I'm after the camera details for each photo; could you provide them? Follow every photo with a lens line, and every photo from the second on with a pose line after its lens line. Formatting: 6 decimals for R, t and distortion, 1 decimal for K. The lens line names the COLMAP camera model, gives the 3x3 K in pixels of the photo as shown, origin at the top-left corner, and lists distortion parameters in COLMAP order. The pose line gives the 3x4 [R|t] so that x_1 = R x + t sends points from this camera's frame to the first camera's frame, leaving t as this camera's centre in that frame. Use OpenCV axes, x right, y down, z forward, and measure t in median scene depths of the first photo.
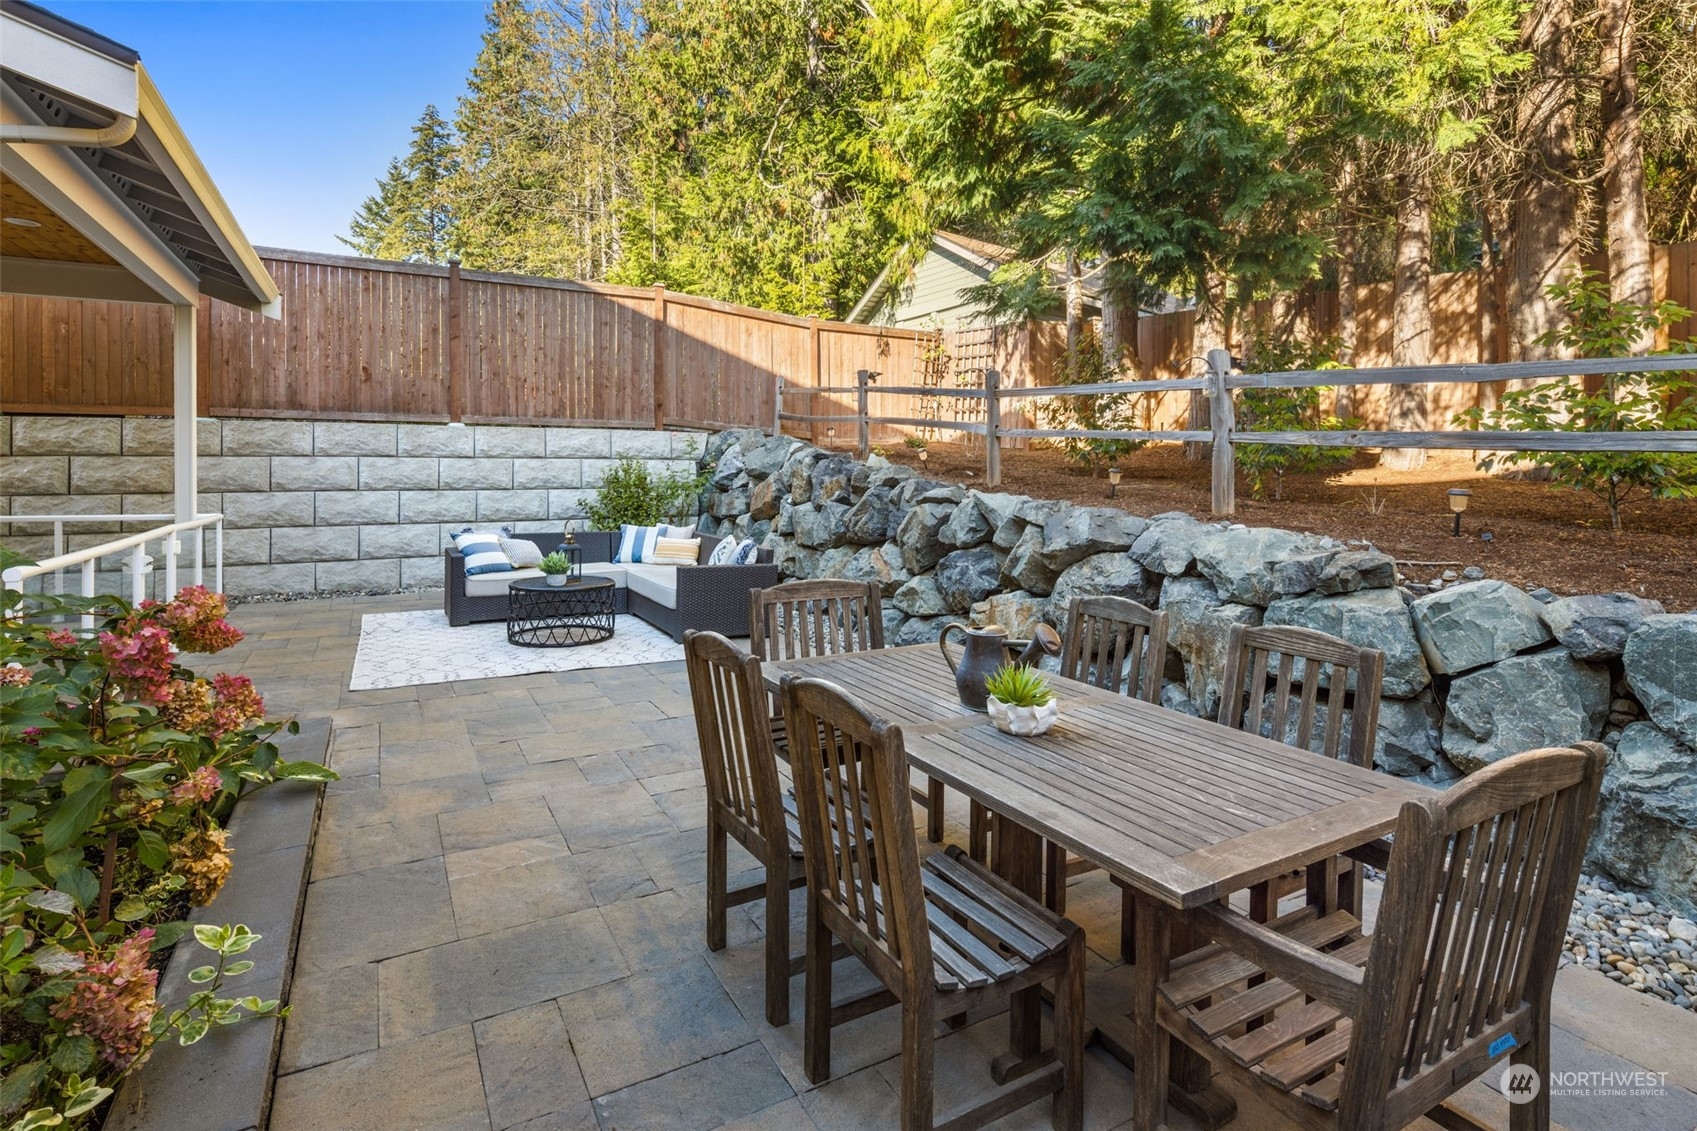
lens RADIAL K [[850.4, 0, 849.3], [0, 850.4, 457.0], [0, 0, 1]] dist [0.004041, -0.000251]
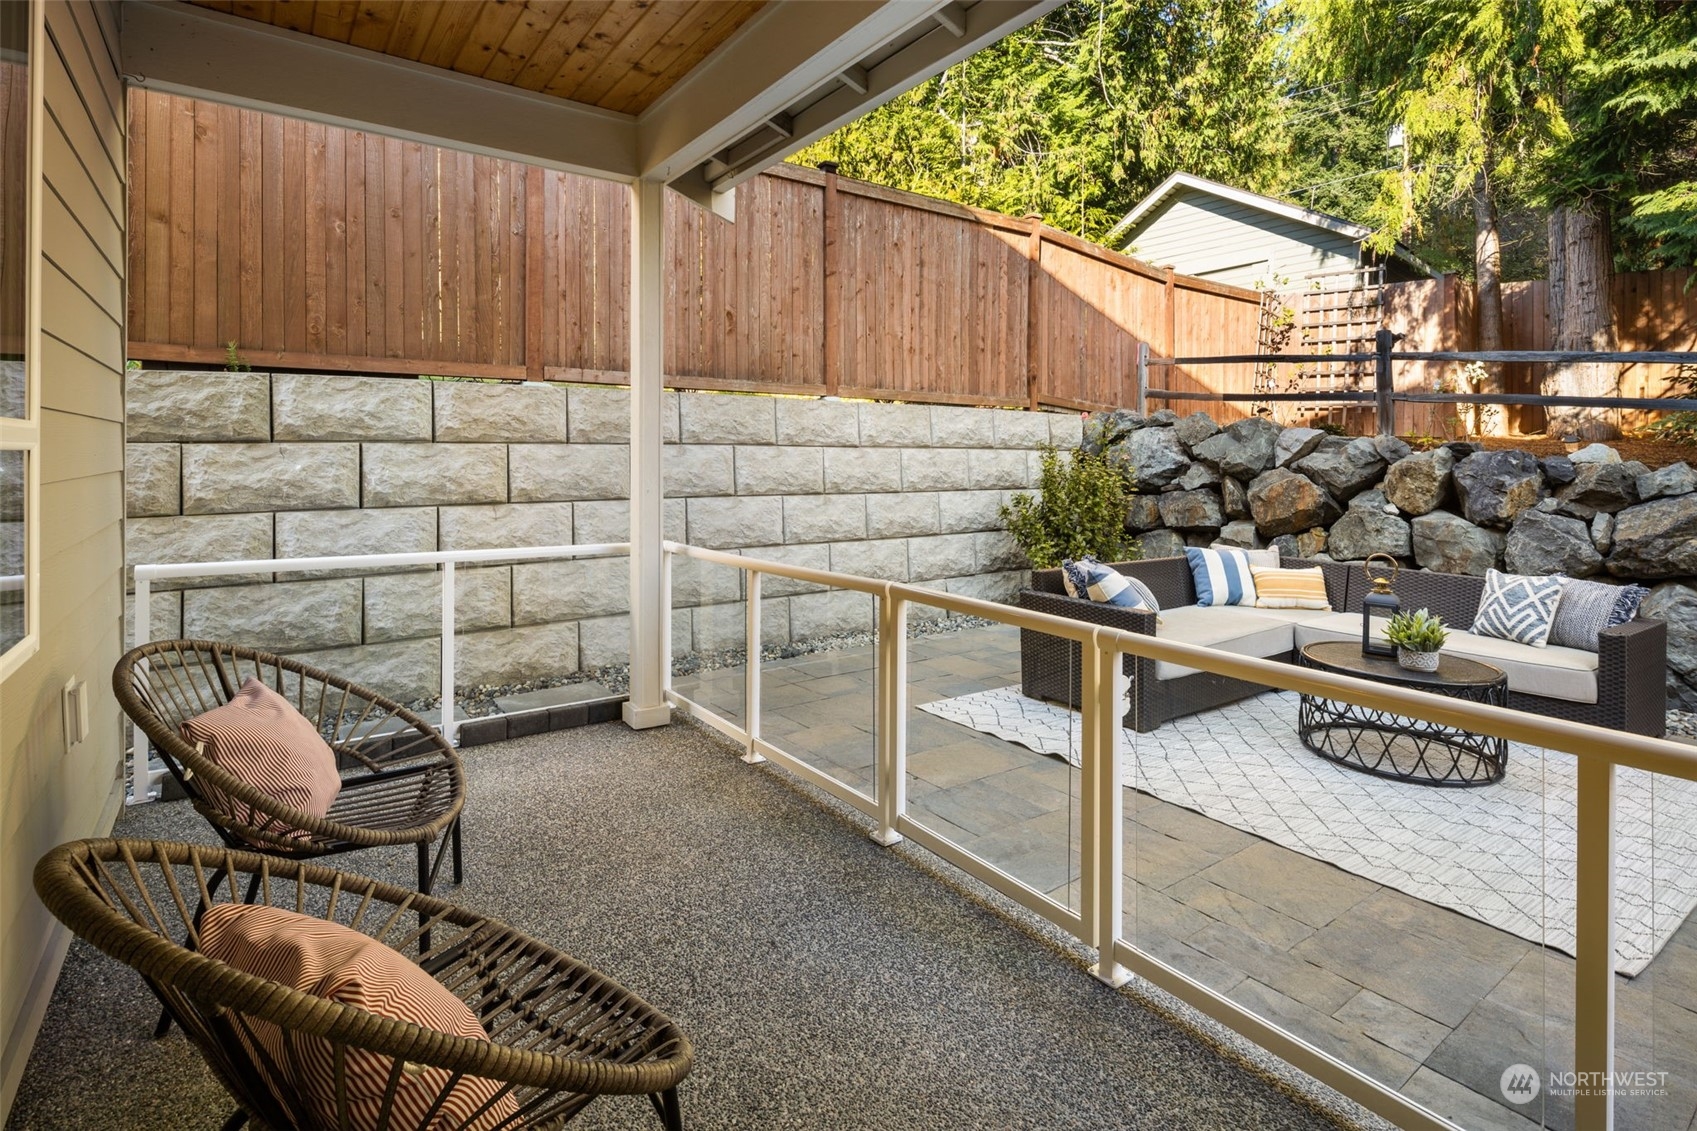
lens RADIAL K [[850.4, 0, 849.3], [0, 850.4, 457.0], [0, 0, 1]] dist [0.004041, -0.000251]
pose [[0.995168, 0.000842, 0.098182, -0.519592], [-0.001822, 0.999949, 0.009894, 0.002018], [-0.098168, -0.010025, 0.995119, 0.311427]]
